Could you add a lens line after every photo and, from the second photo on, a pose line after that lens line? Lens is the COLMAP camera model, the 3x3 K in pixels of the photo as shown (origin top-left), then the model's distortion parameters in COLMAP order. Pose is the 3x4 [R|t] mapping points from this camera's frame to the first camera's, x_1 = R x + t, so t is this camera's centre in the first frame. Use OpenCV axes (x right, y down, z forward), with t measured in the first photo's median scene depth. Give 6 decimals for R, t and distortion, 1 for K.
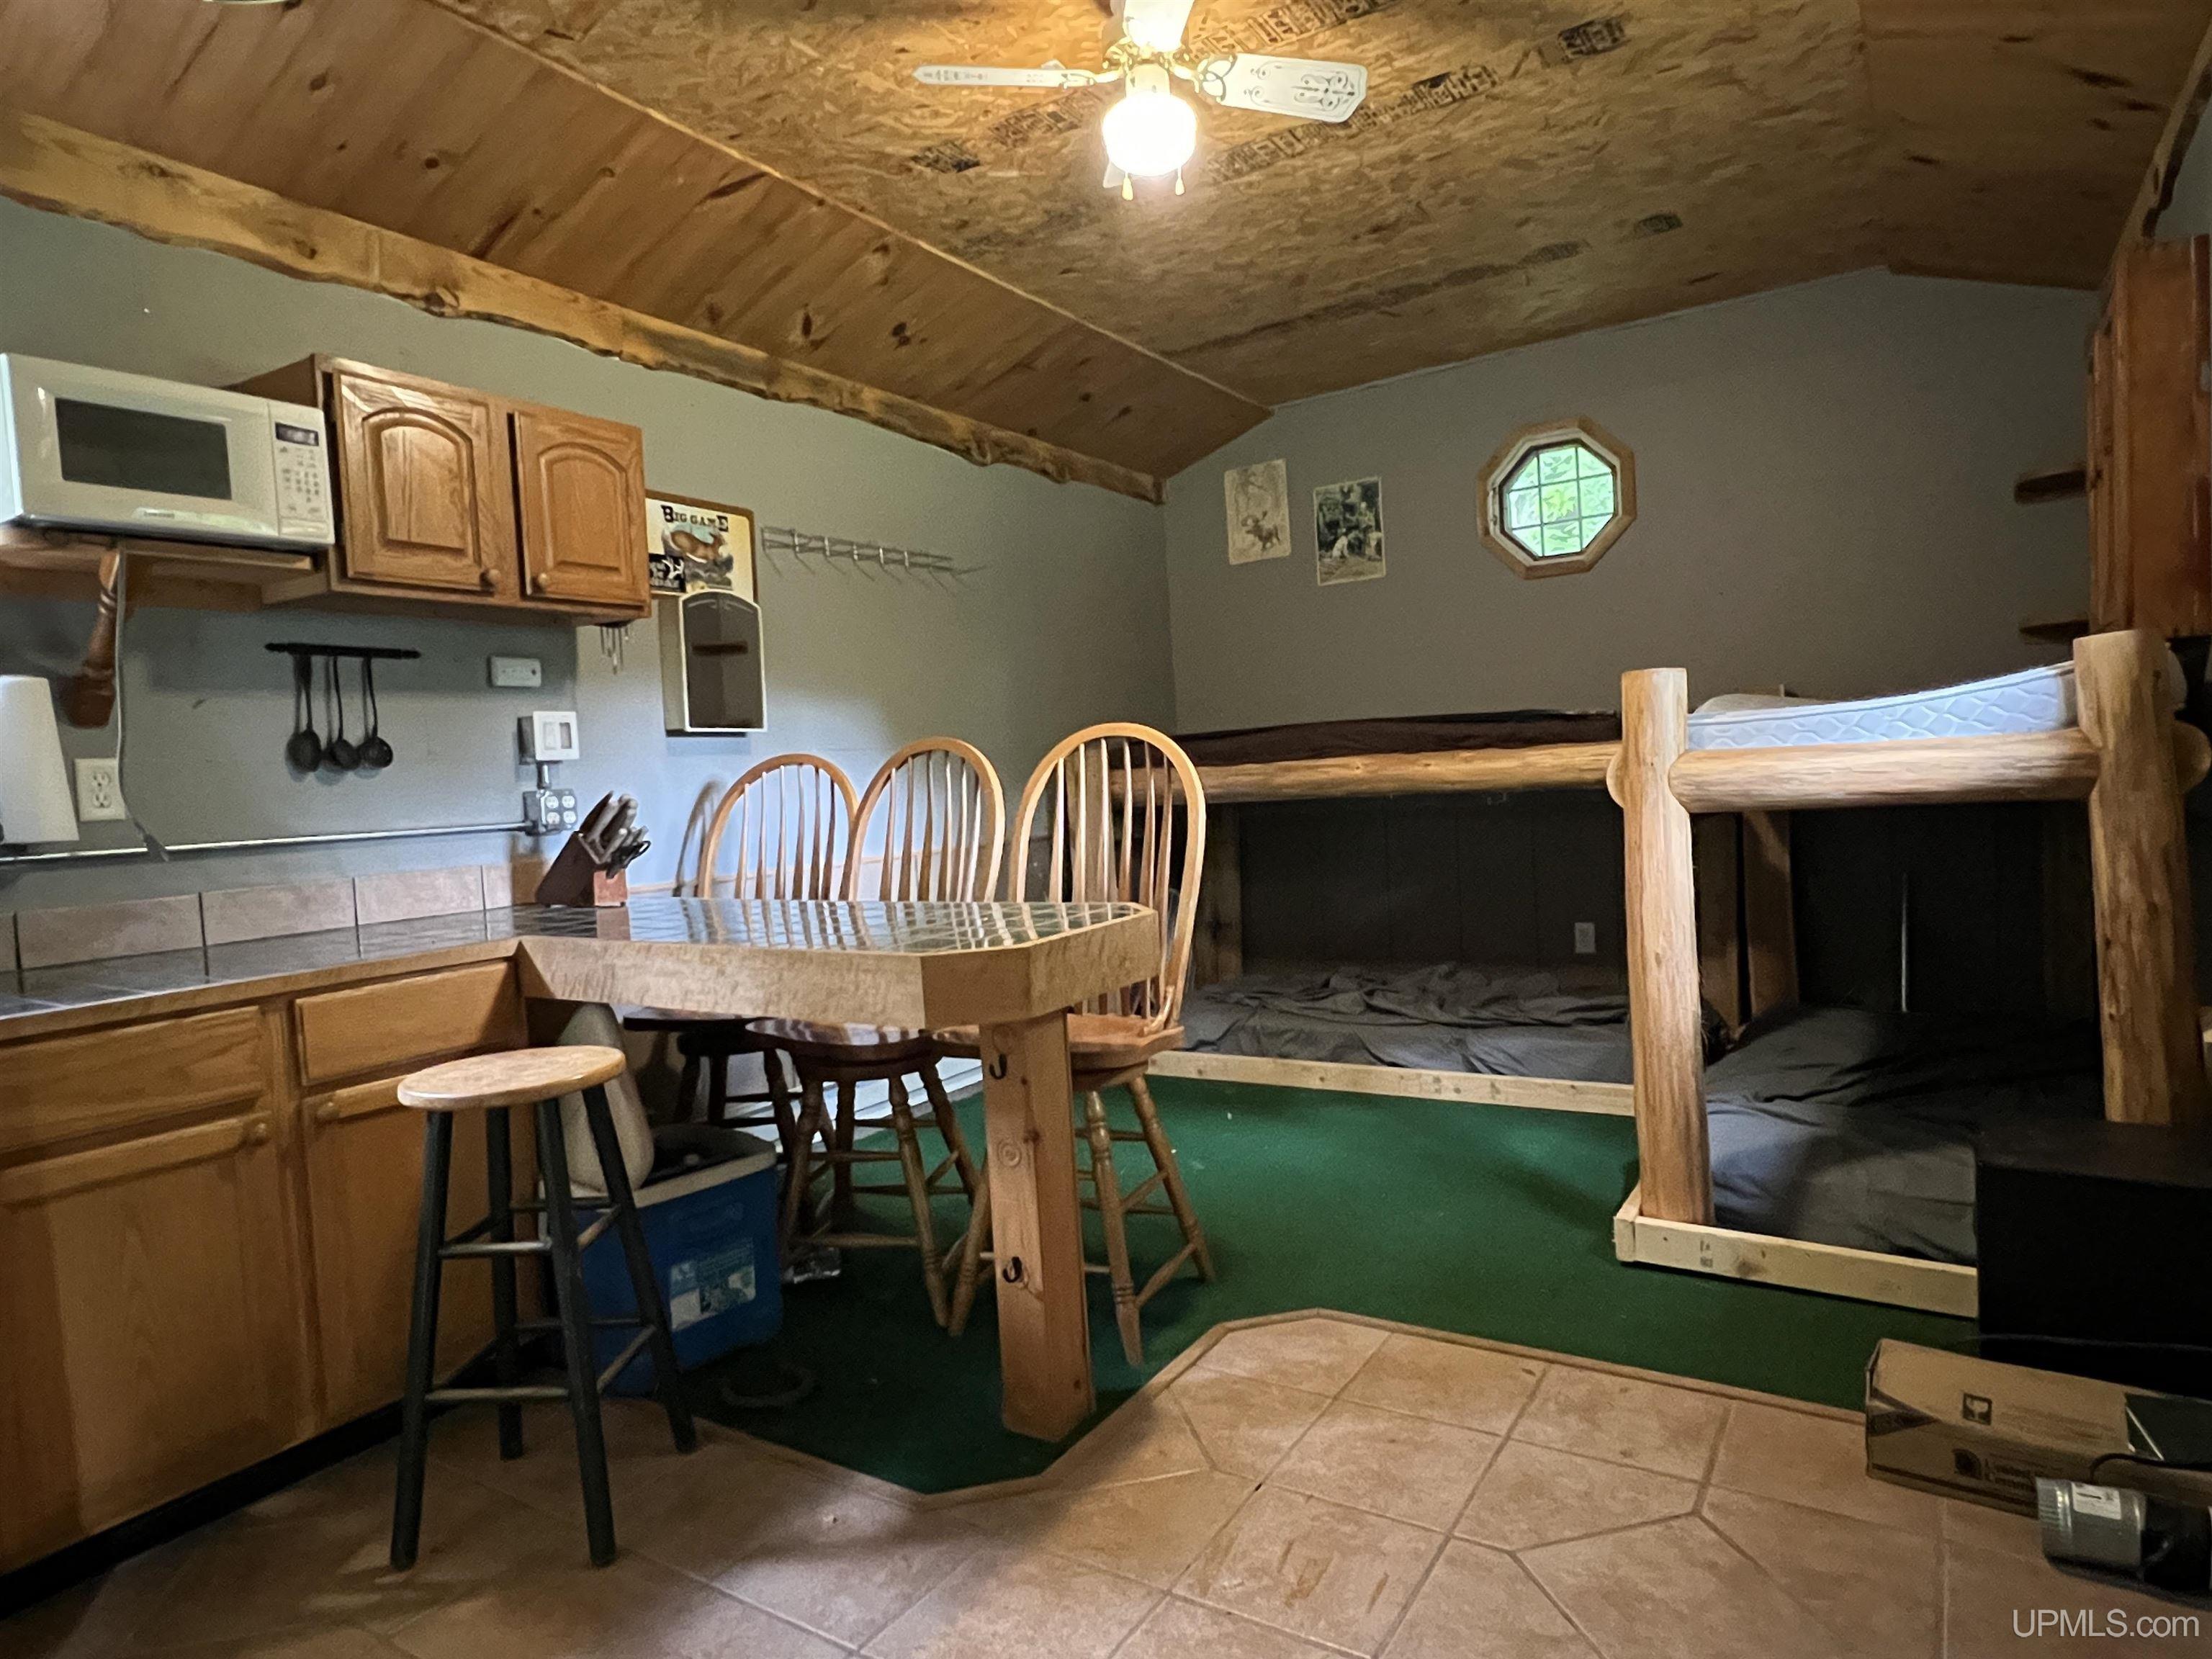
lens RADIAL K [[1300.1, 0, 1109.0], [0, 1300.1, 832.9], [0, 0, 1]] dist [0.004776, -0.004269]
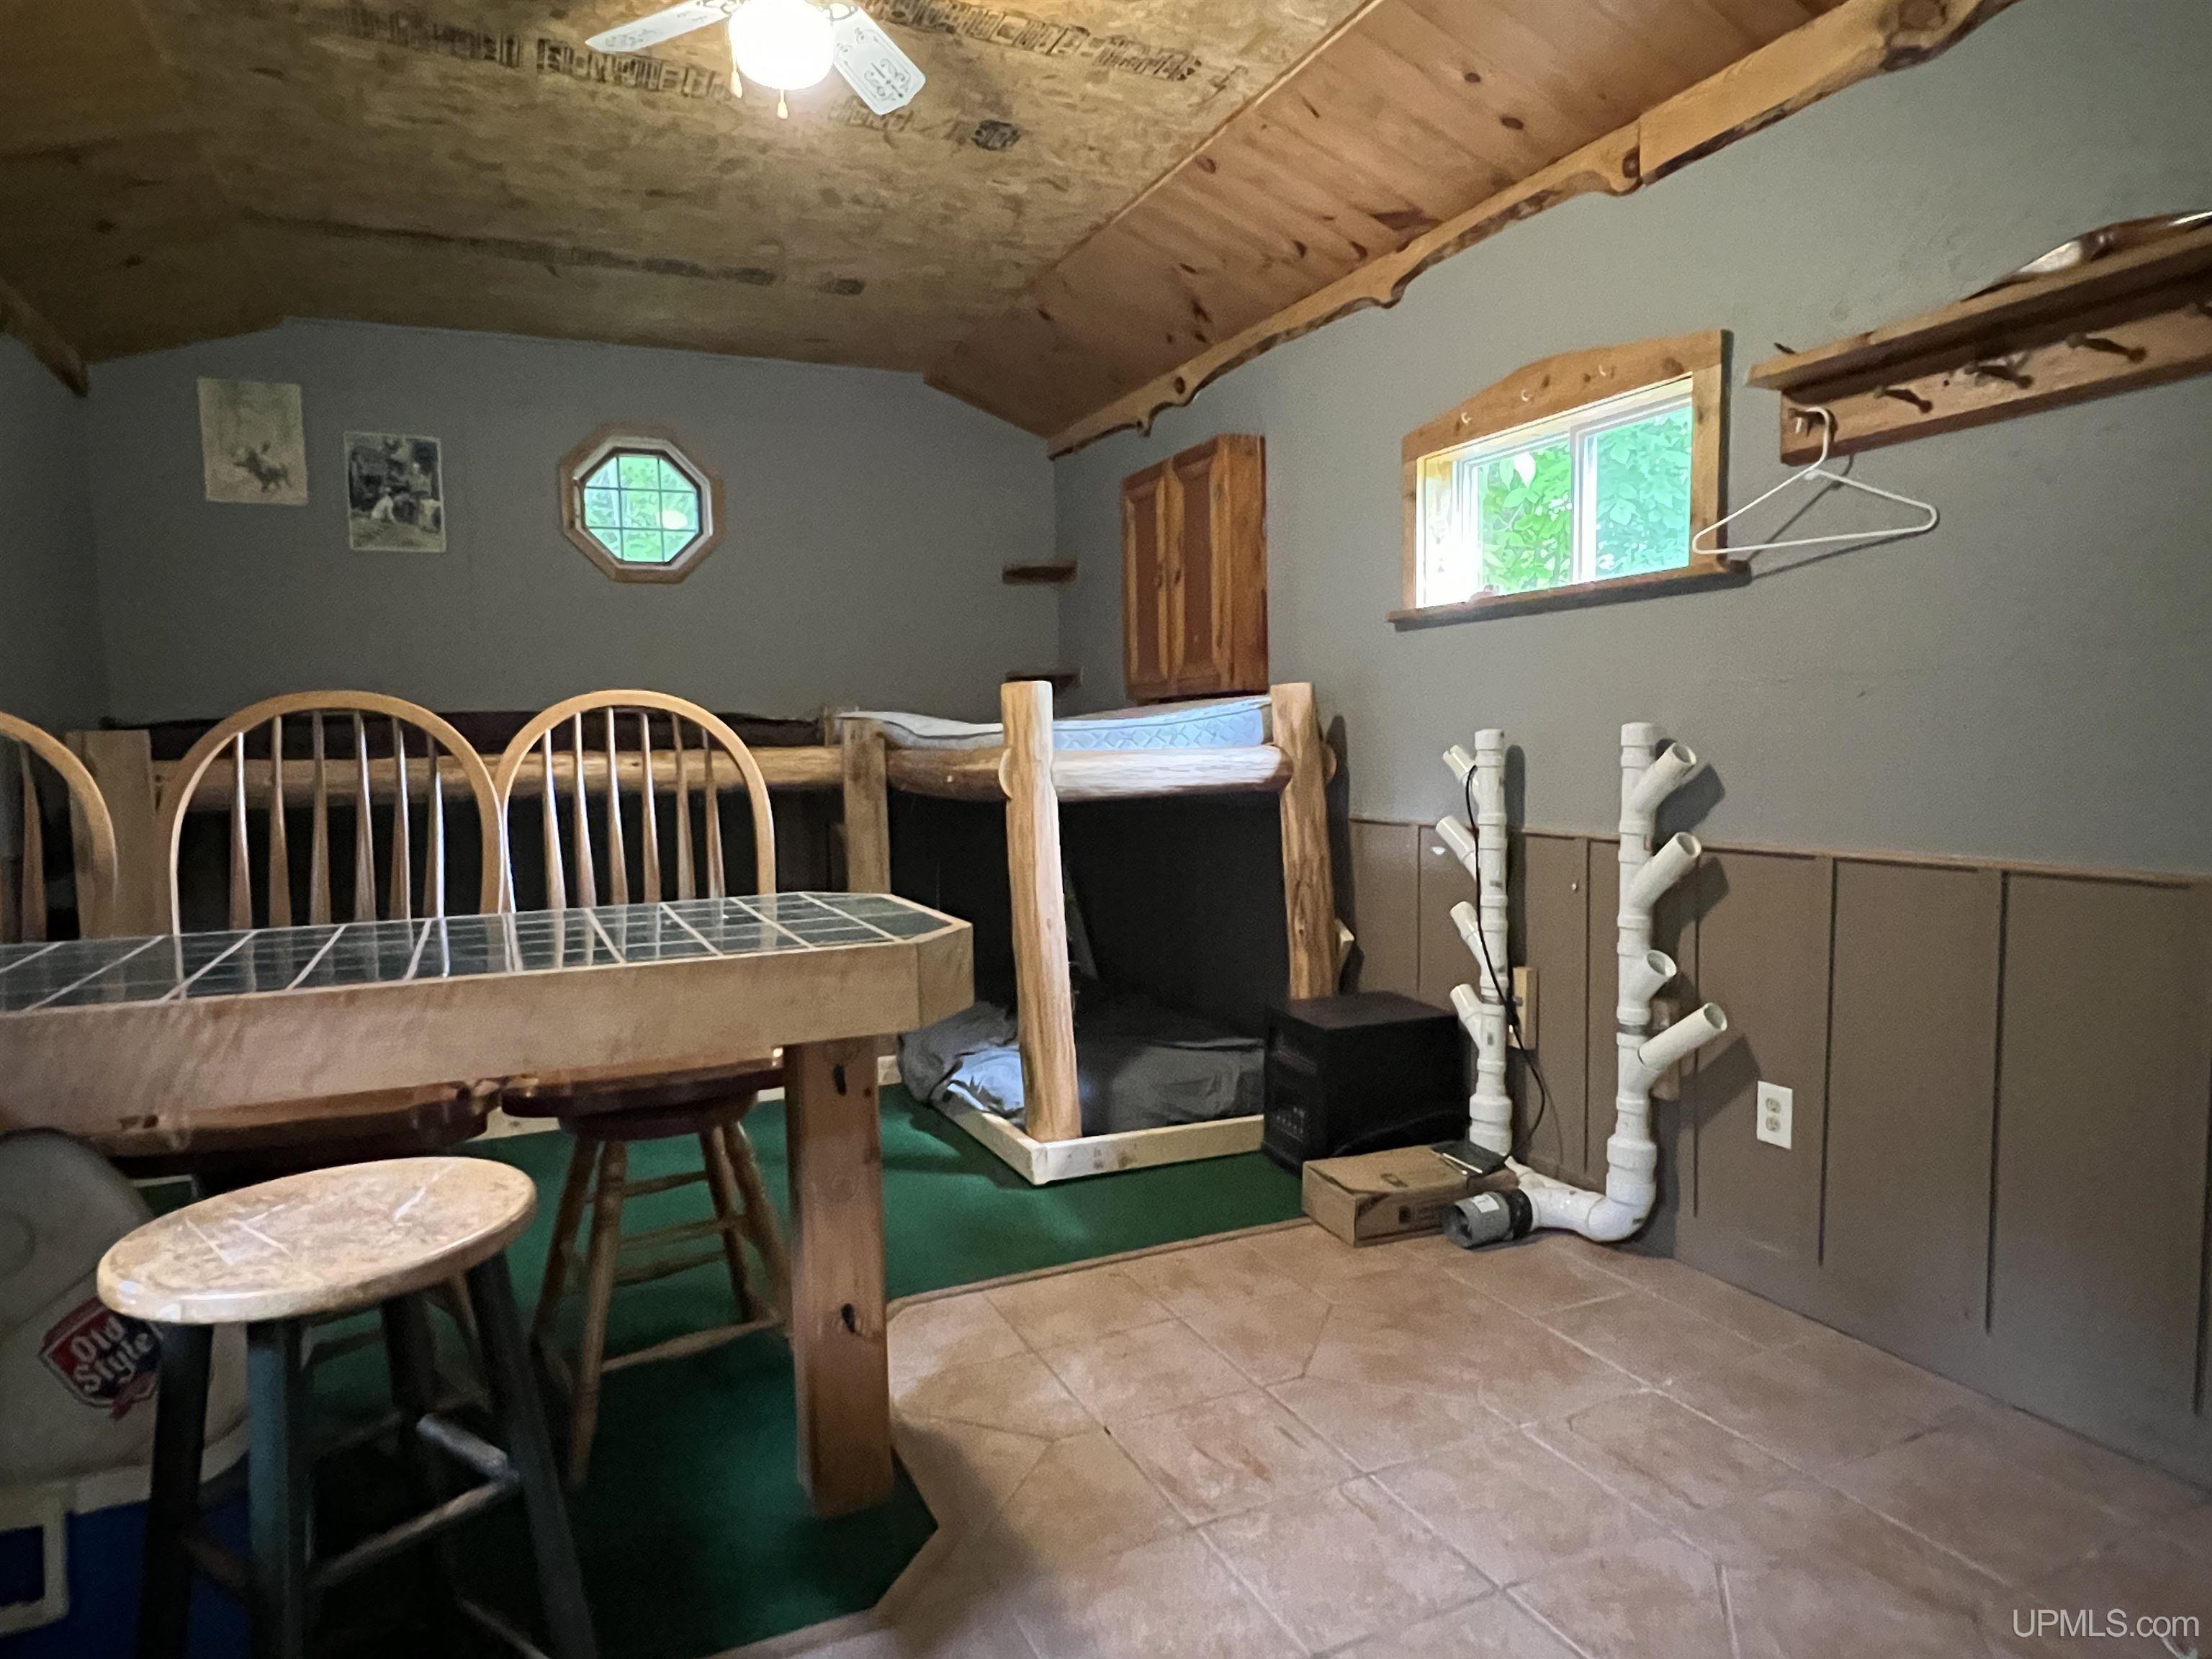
lens RADIAL K [[1300.1, 0, 1106.6], [0, 1300.1, 824.4], [0, 0, 1]] dist [0.004776, -0.004269]
pose [[0.536658, -0.005770, 0.843780, -0.551898], [0.033118, 0.999350, -0.014229, 0.024389], [-0.843150, 0.035580, 0.536501, 0.309059]]
